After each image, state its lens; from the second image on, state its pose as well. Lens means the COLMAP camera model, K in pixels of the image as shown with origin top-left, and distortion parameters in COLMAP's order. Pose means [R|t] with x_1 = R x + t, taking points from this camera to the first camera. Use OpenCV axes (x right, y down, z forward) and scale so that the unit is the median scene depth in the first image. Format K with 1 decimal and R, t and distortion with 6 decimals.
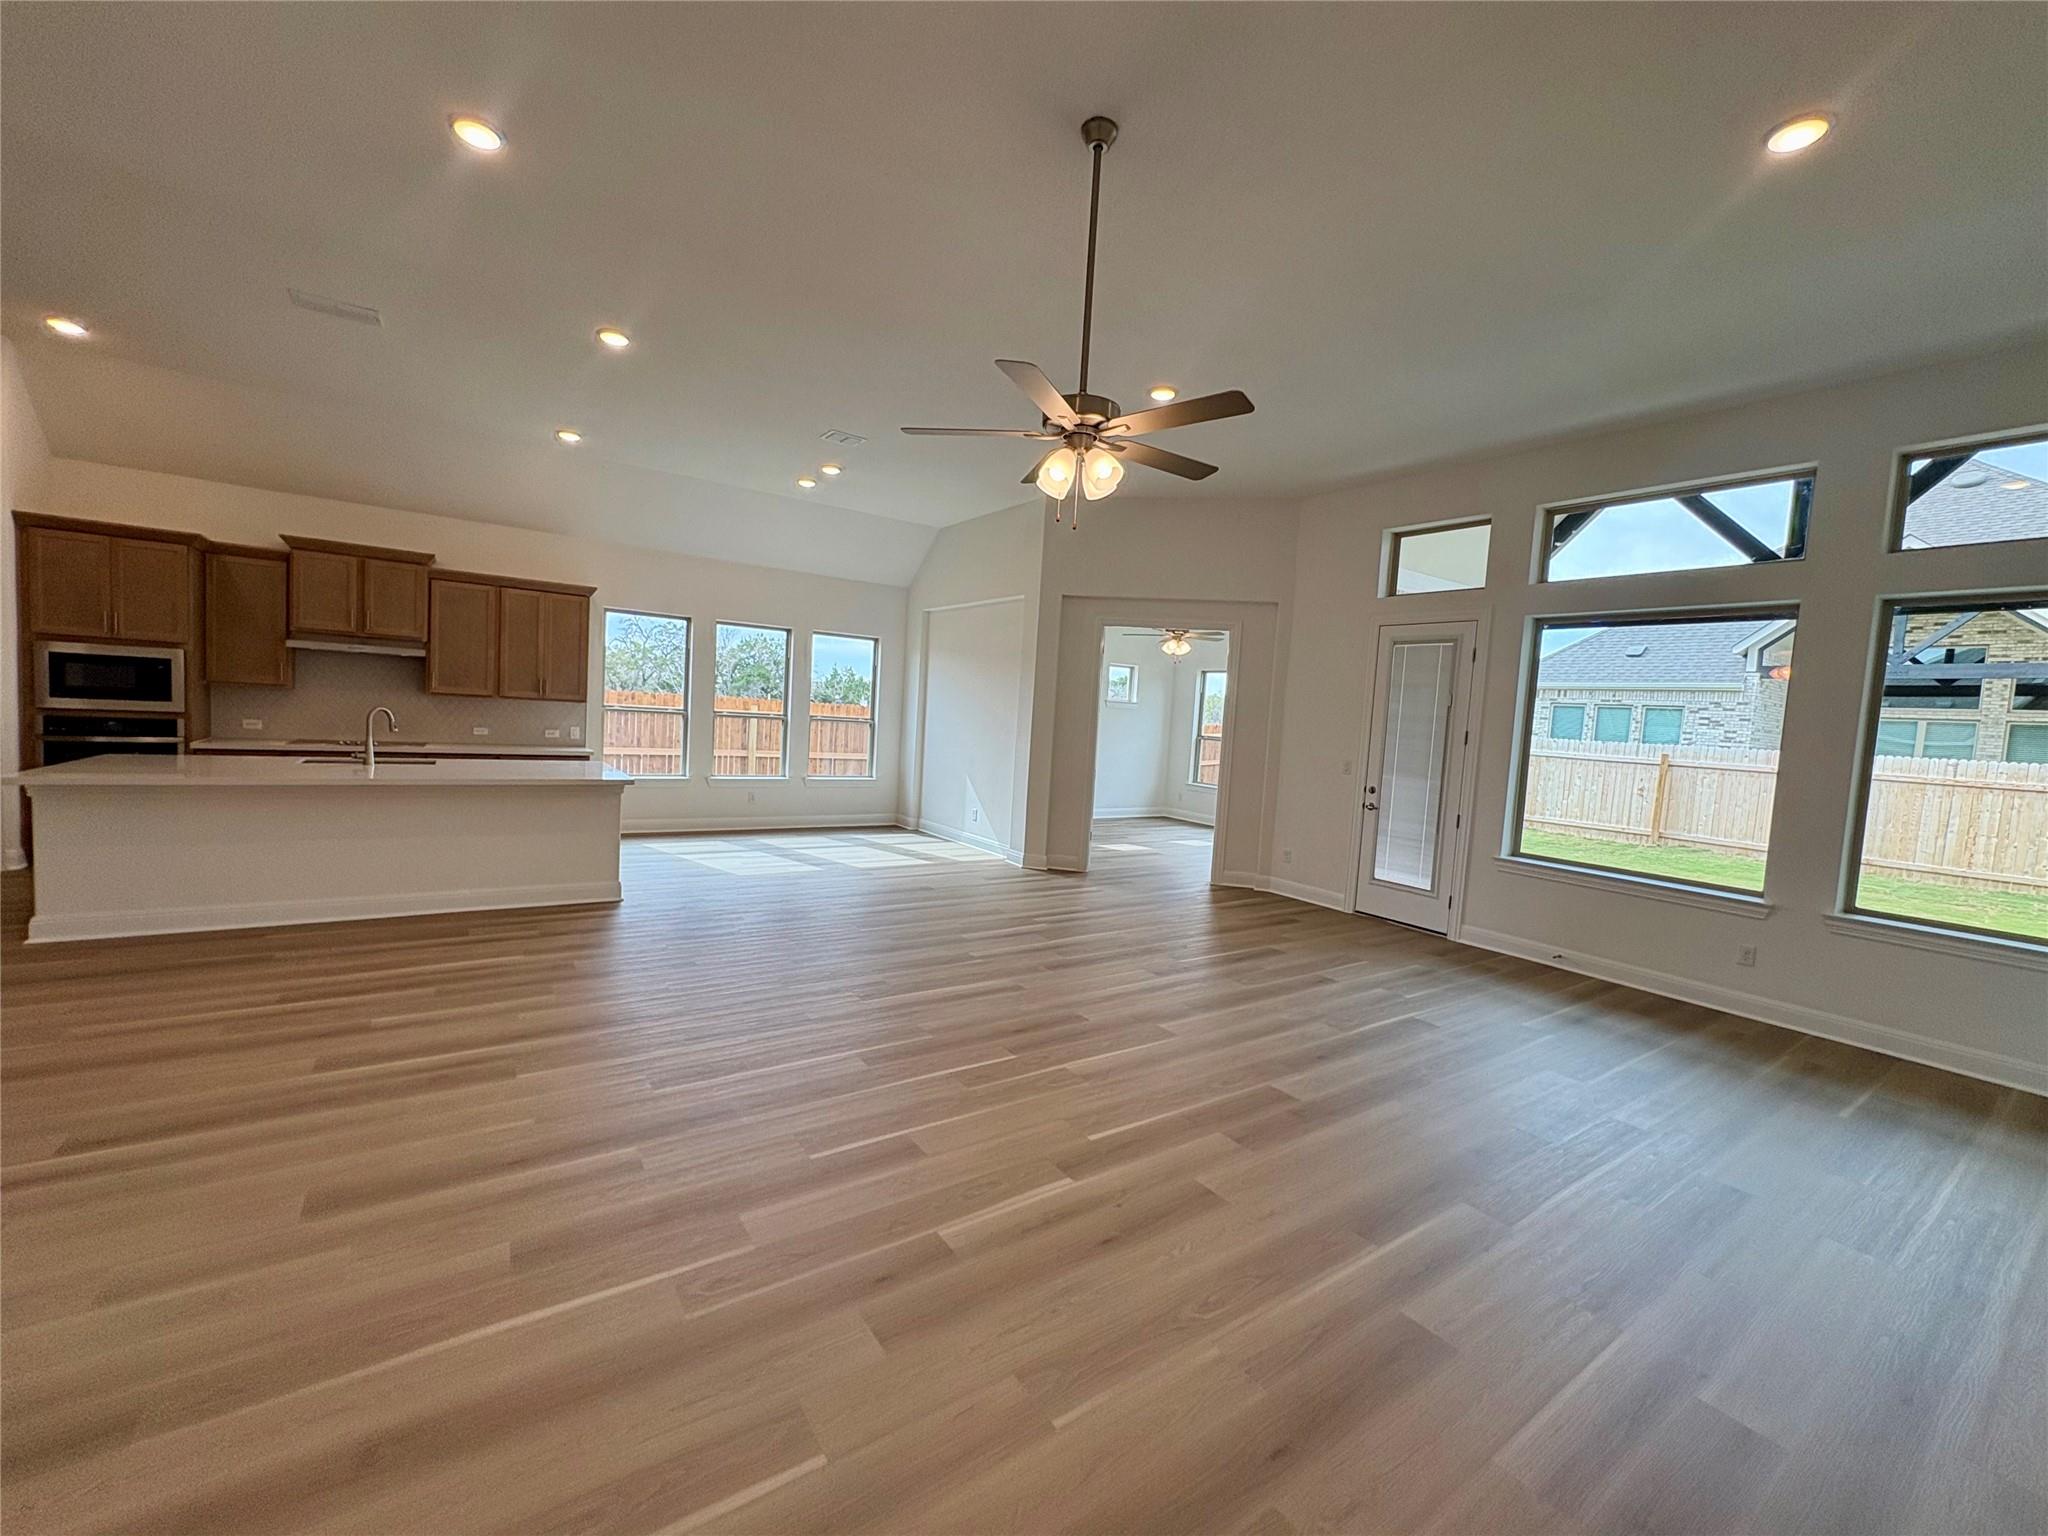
lens RADIAL K [[827.3, 0, 1024.0], [0, 827.3, 768.0], [0, 0, 1]] dist [0.008203, 0.000076]
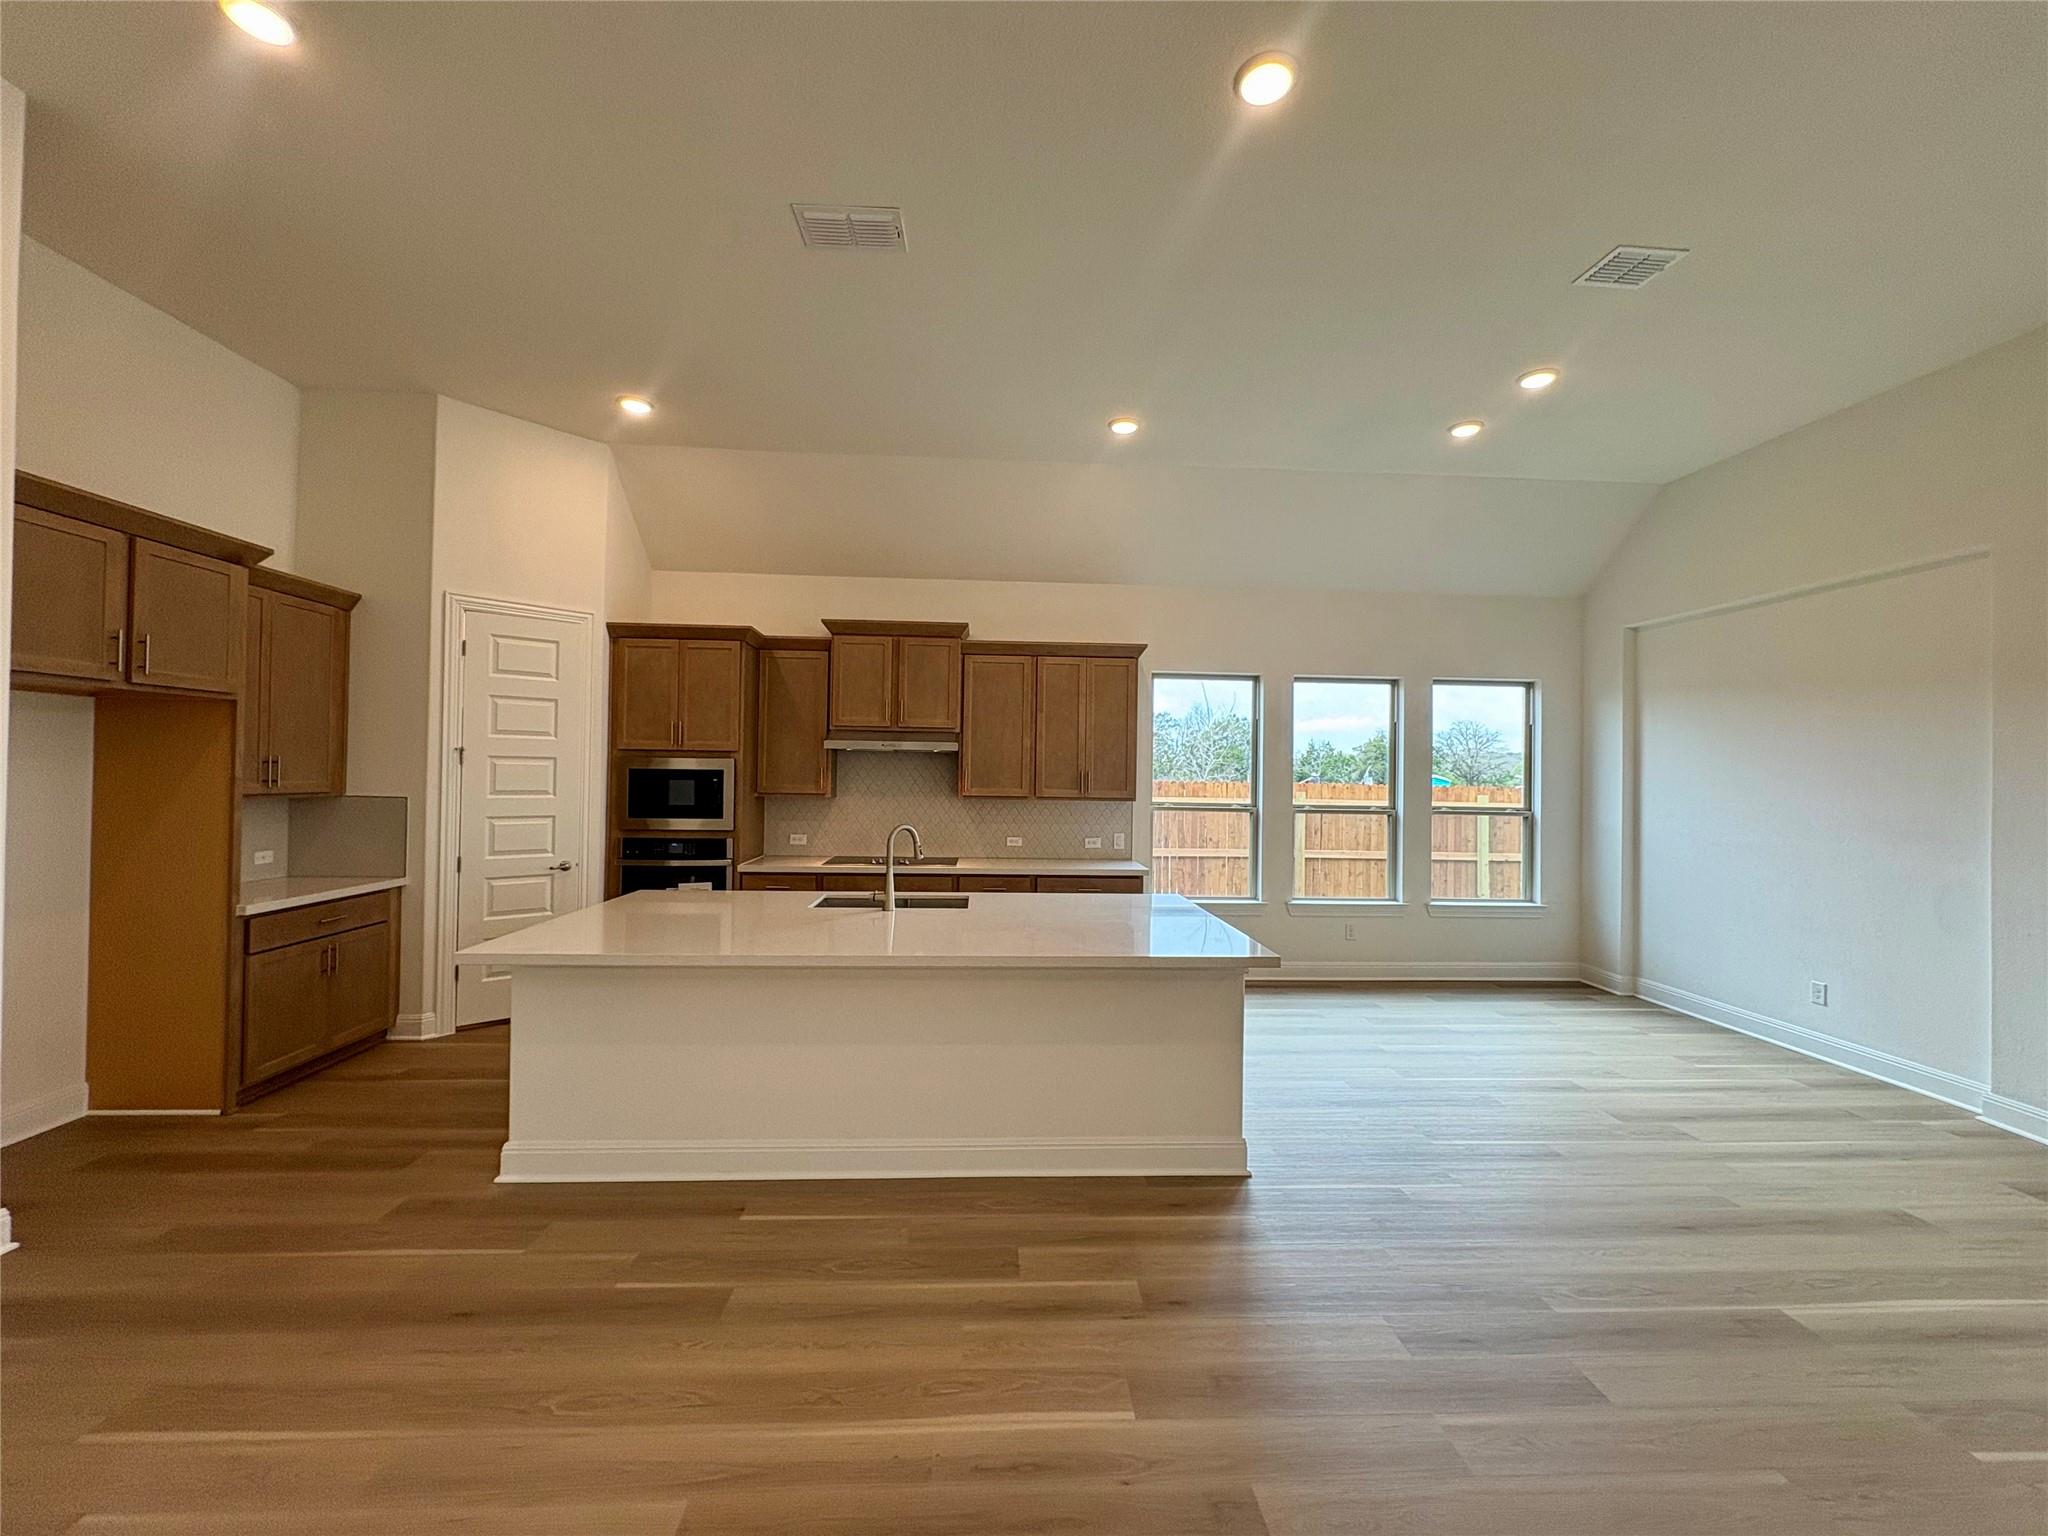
lens RADIAL K [[827.3, 0, 1024.0], [0, 827.3, 768.0], [0, 0, 1]] dist [0.008203, 0.000076]
pose [[0.853399, -0.050226, -0.518833, -0.263852], [0.000576, 0.995437, -0.095416, -0.043261], [0.521258, 0.081130, 0.849534, 0.372395]]
